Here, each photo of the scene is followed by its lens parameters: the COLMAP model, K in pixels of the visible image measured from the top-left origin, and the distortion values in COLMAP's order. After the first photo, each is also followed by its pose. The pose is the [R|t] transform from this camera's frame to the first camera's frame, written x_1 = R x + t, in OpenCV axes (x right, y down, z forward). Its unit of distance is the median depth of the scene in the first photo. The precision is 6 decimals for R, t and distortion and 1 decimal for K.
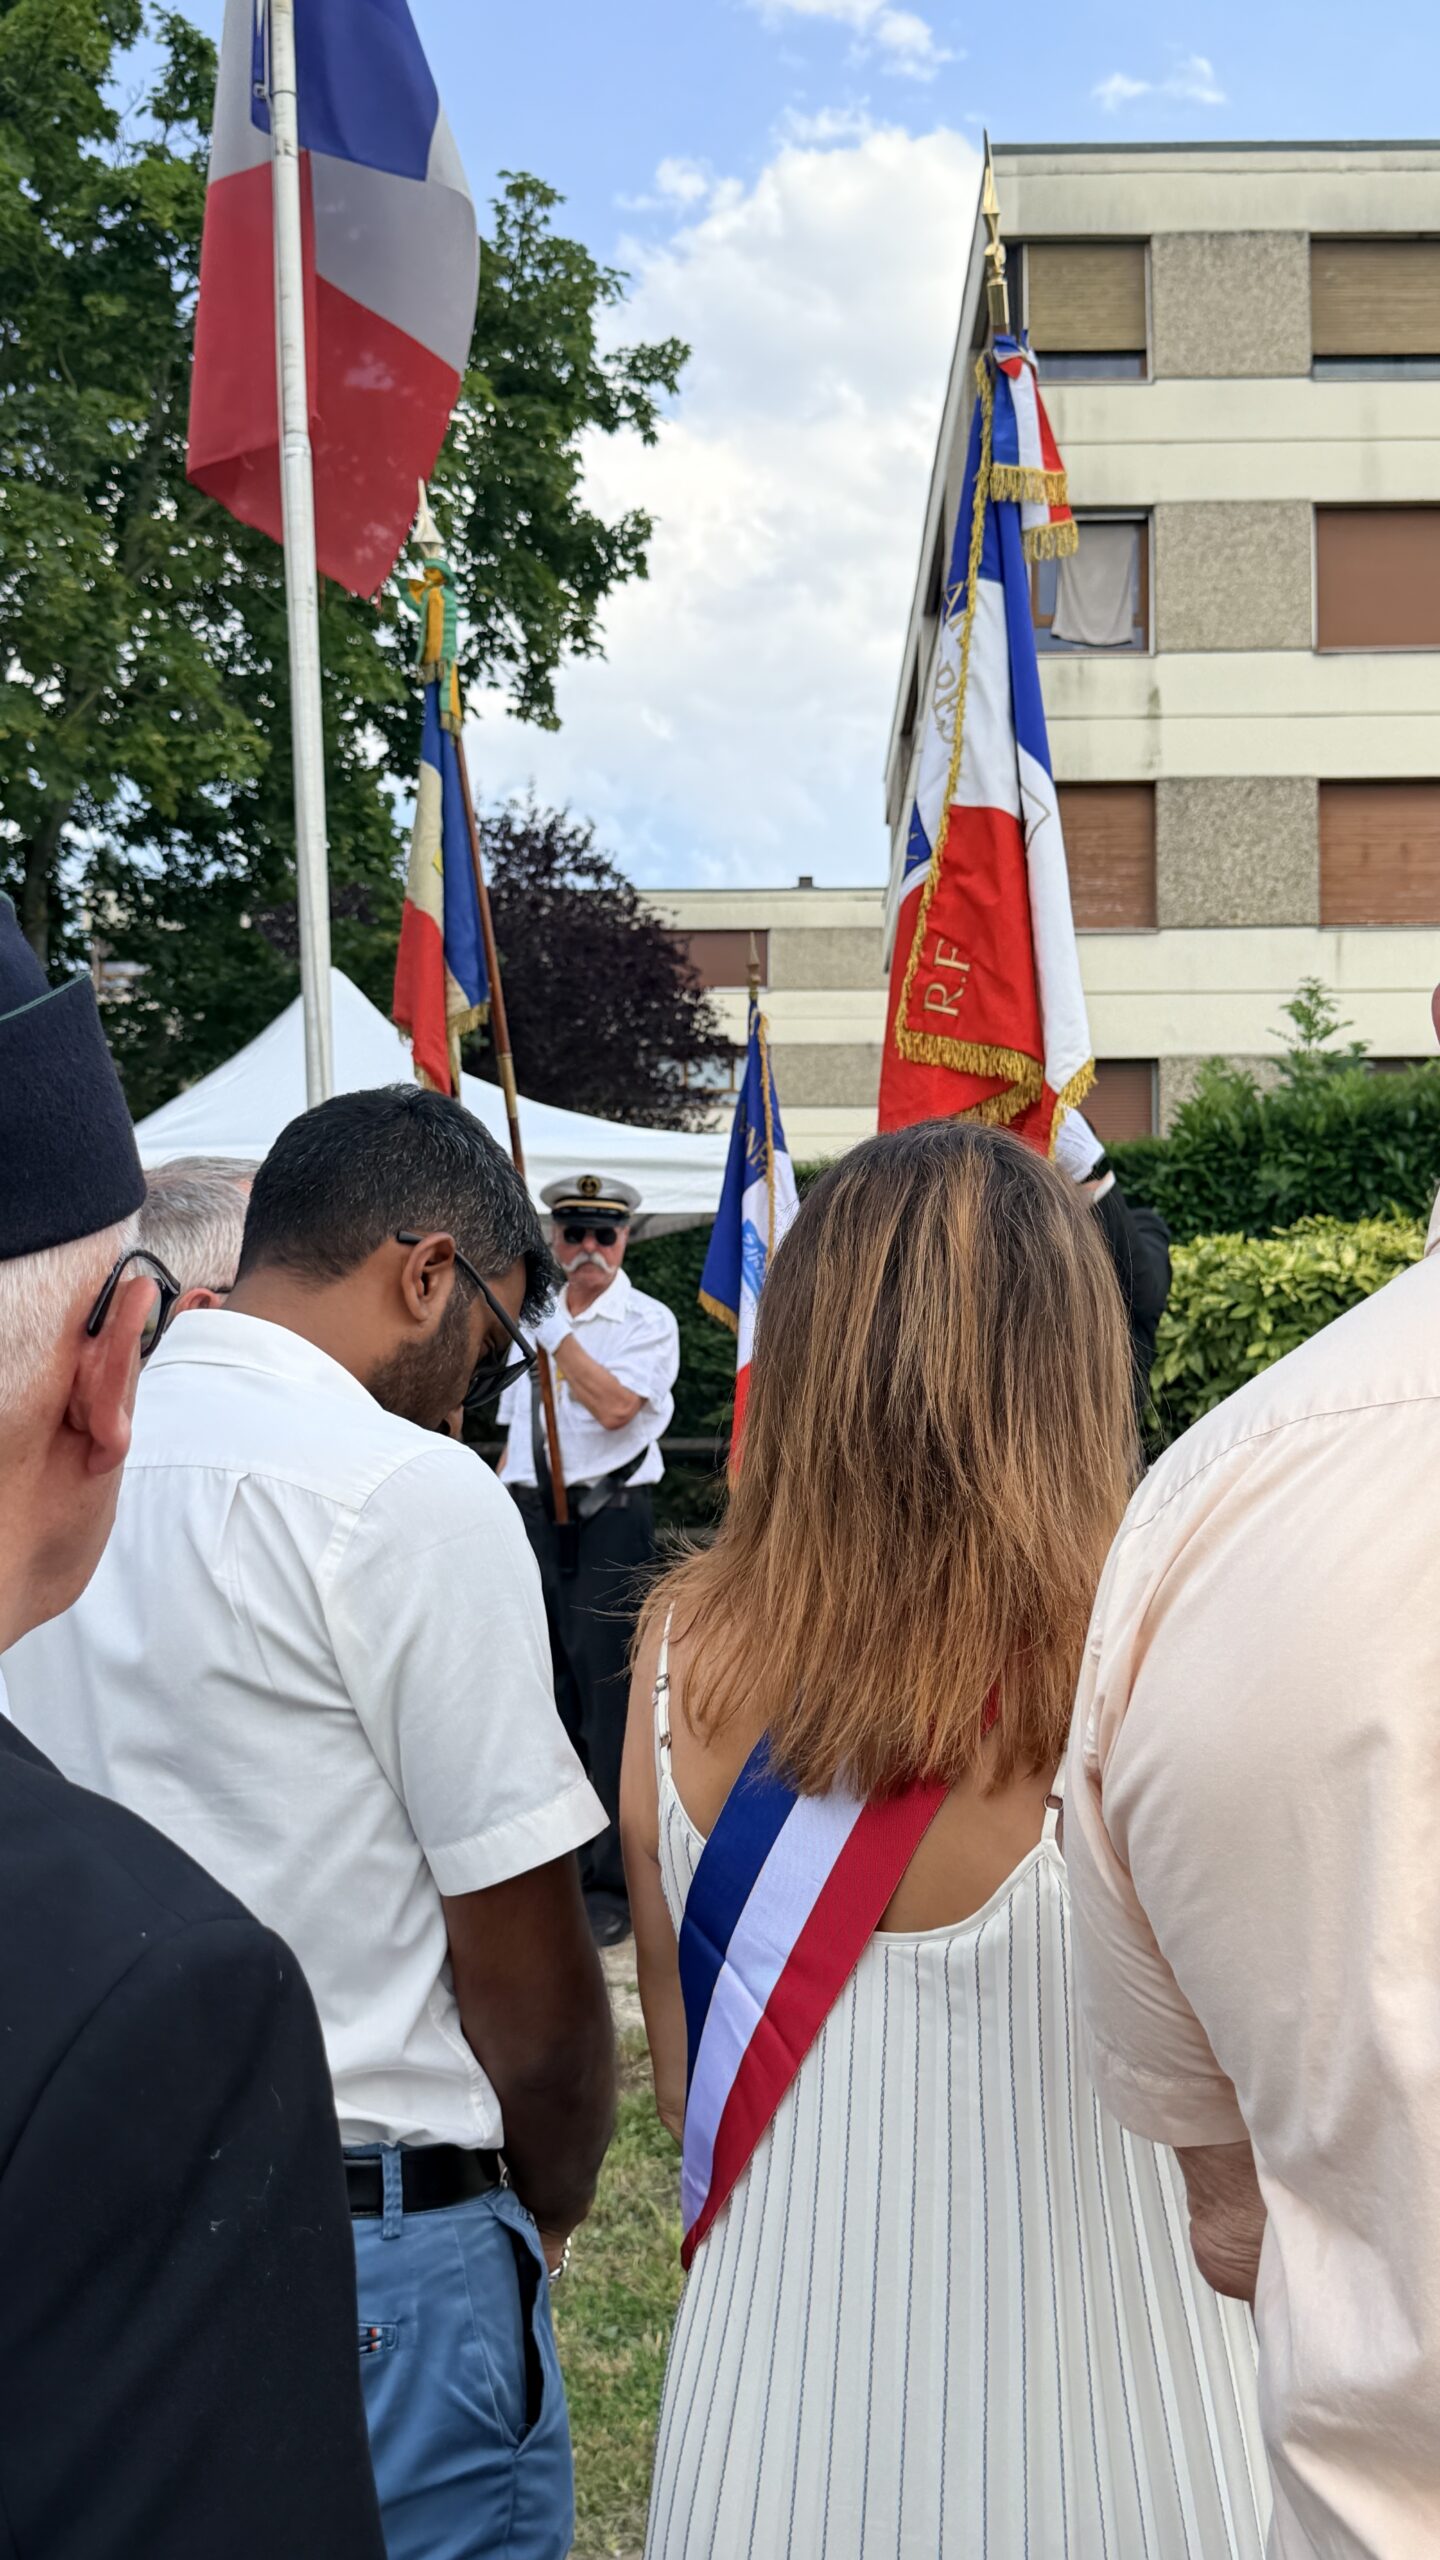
lens RADIAL K [[2623.9, 0, 720.0], [0, 2623.9, 1280.0], [0, 0, 1]] dist [0.232963, -0.598893]
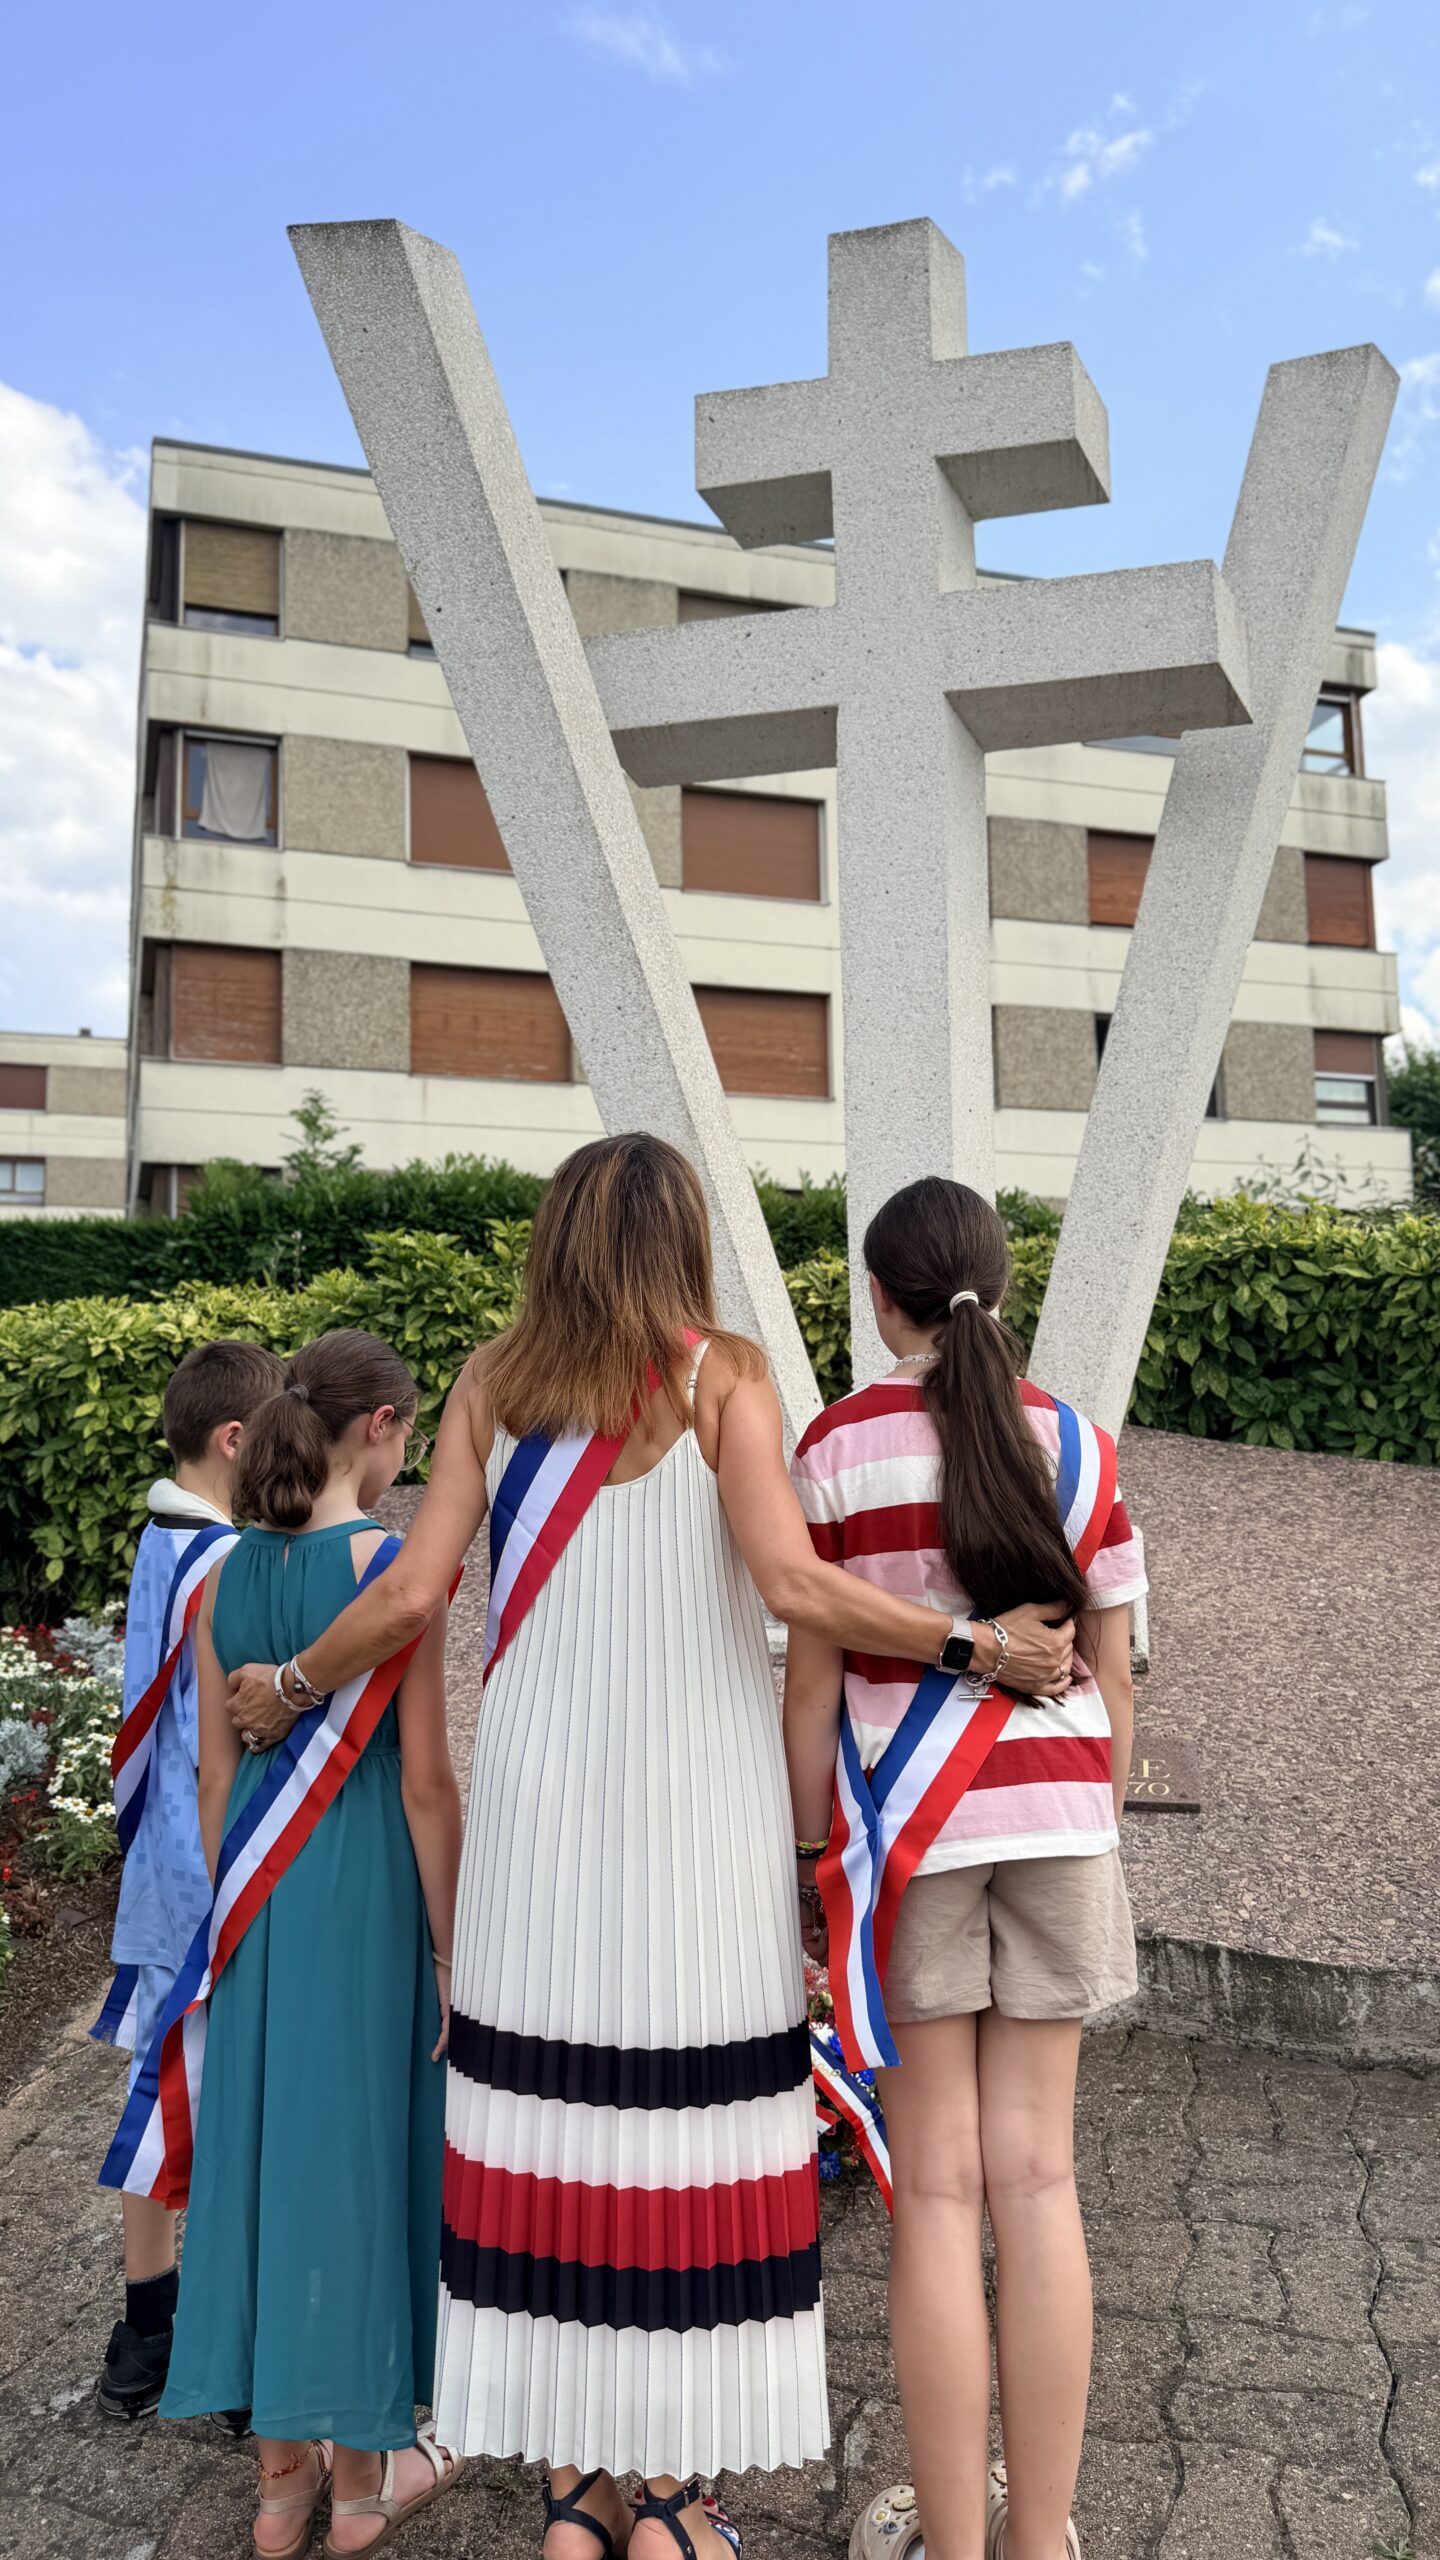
lens RADIAL K [[1850.2, 0, 727.4], [0, 1850.2, 1286.7], [0, 0, 1]] dist [0.156816, -0.320022]
pose [[0.944182, 0.024290, 0.328529, 0.075654], [-0.013650, 0.999306, -0.034654, 0.000435], [-0.329143, 0.028235, 0.943858, 0.094577]]
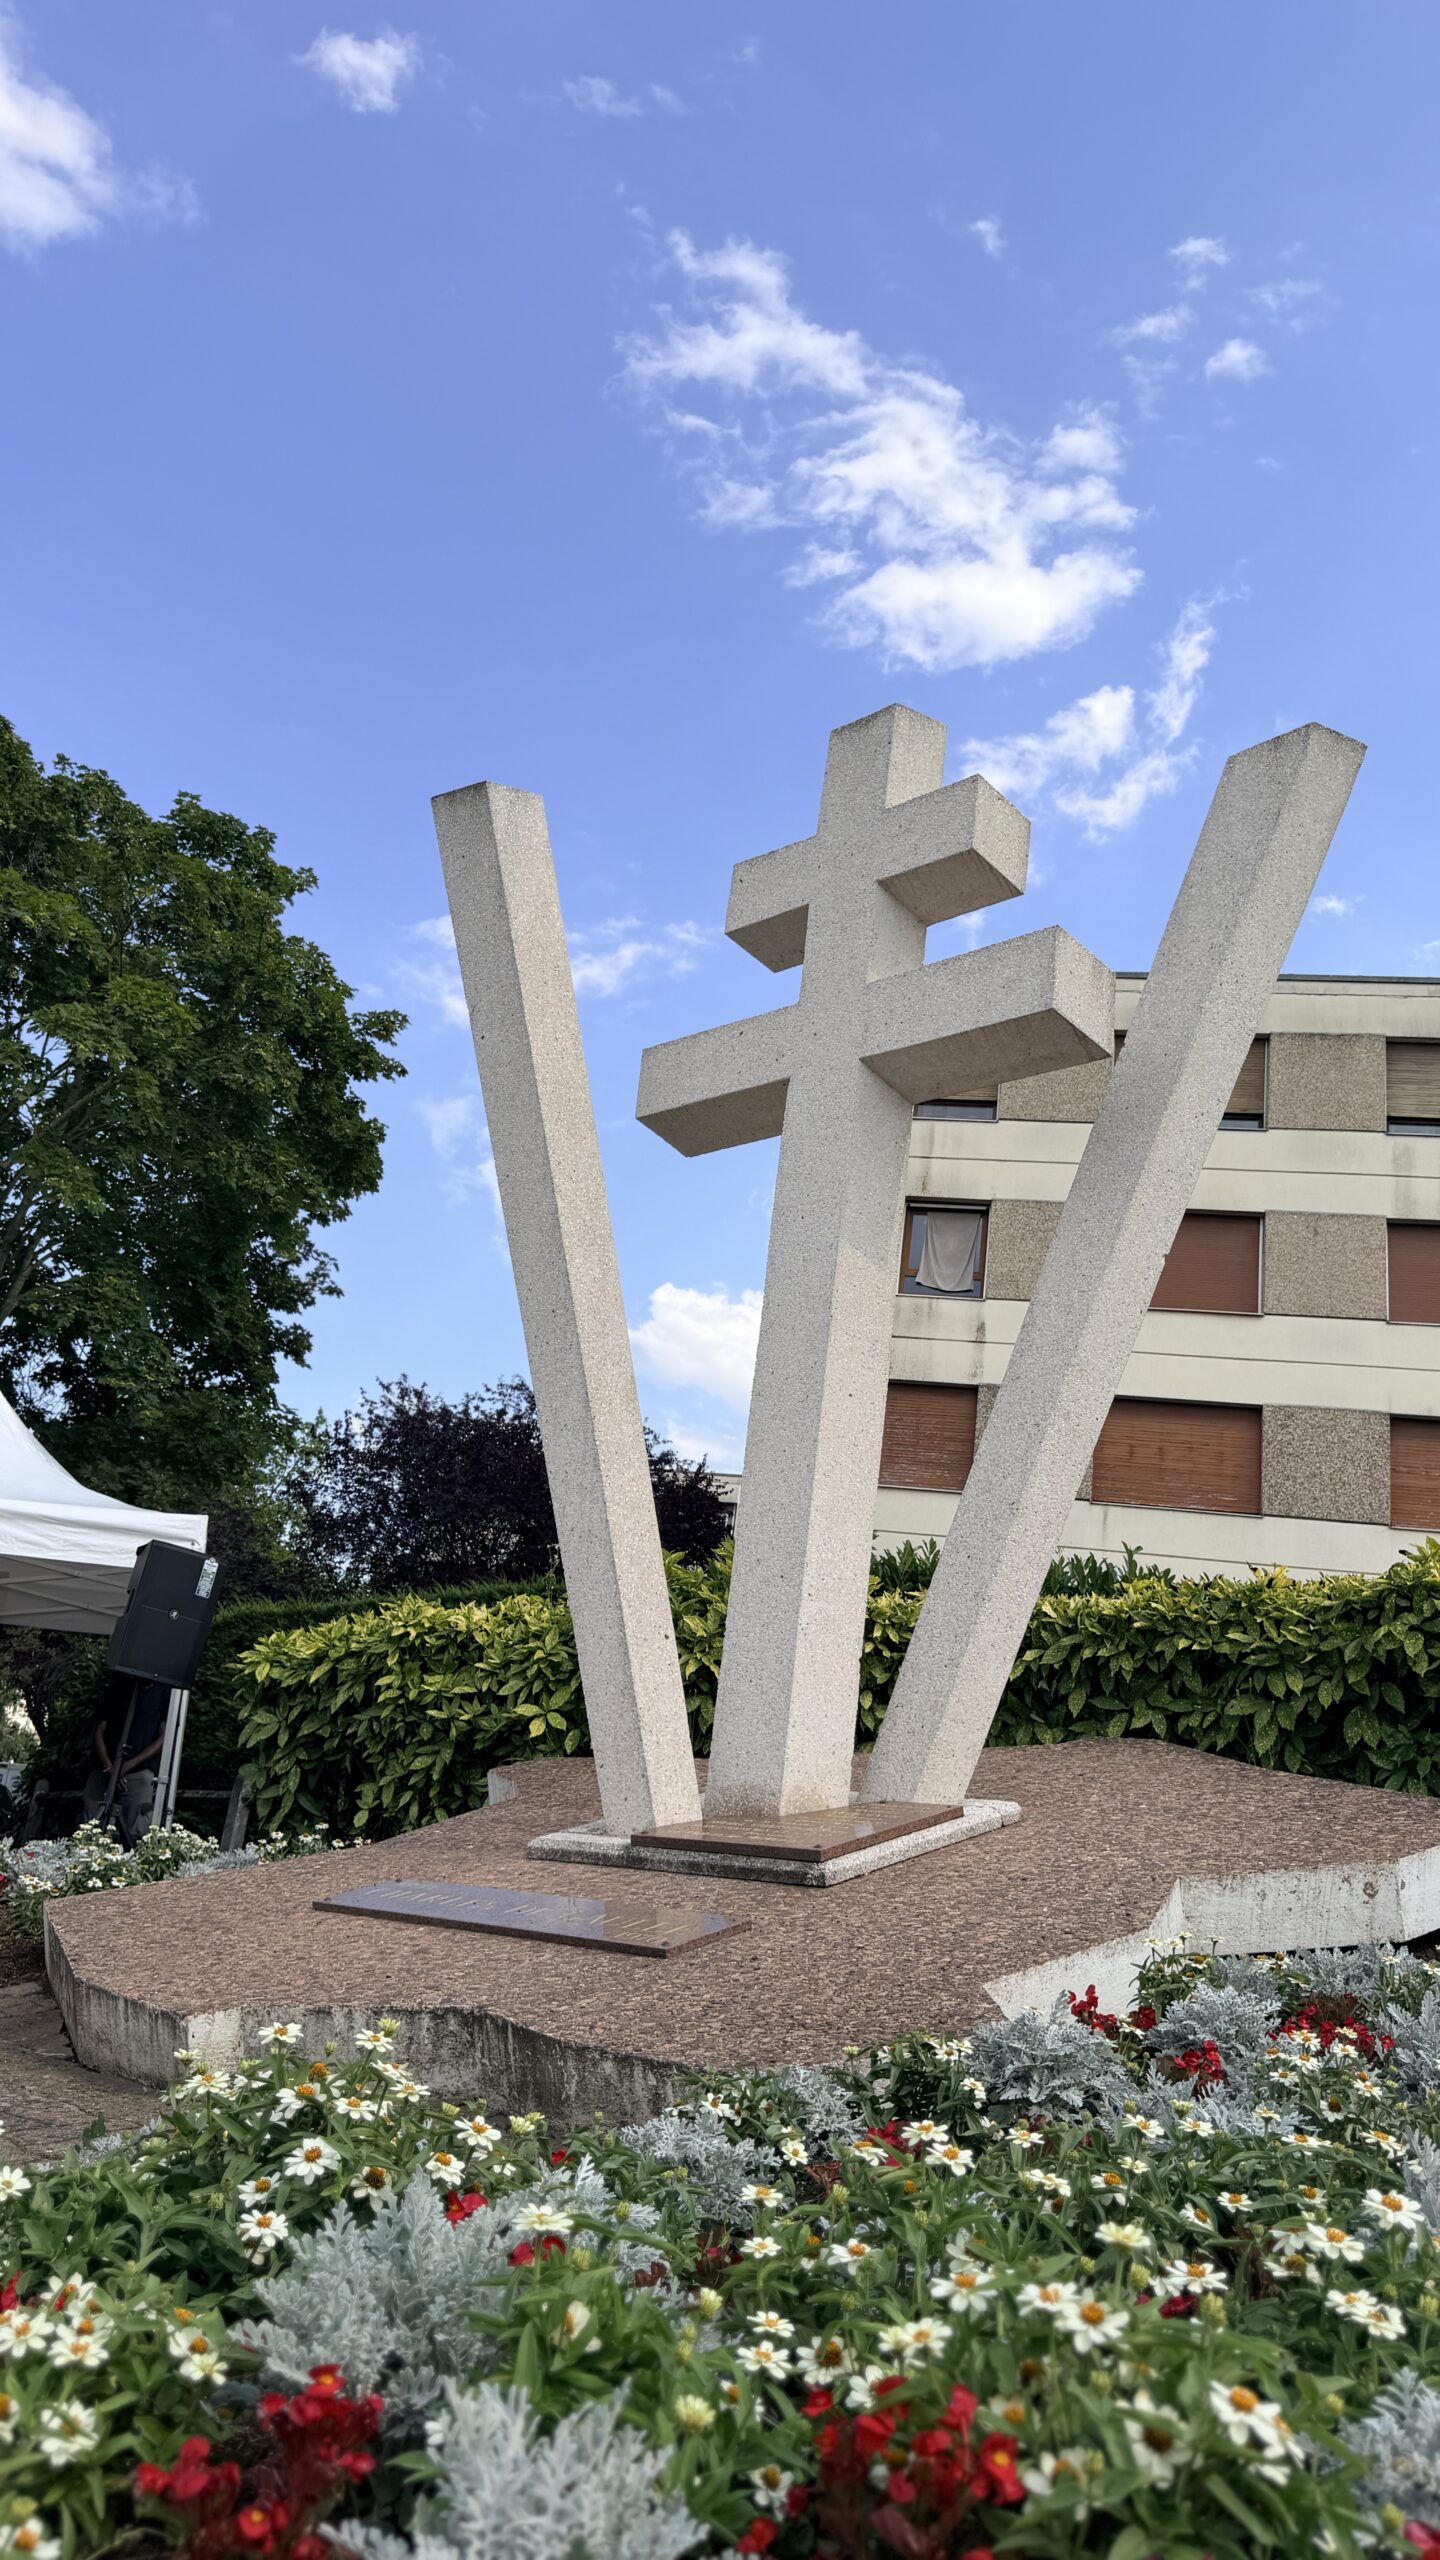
lens RADIAL K [[1850.2, 0, 727.4], [0, 1850.2, 1286.7], [0, 0, 1]] dist [0.156816, -0.320022]
pose [[0.982559, 0.060554, -0.175815, 0.202610], [-0.105041, 0.960934, -0.256069, 0.023306], [0.153441, 0.270071, 0.950535, 0.047771]]
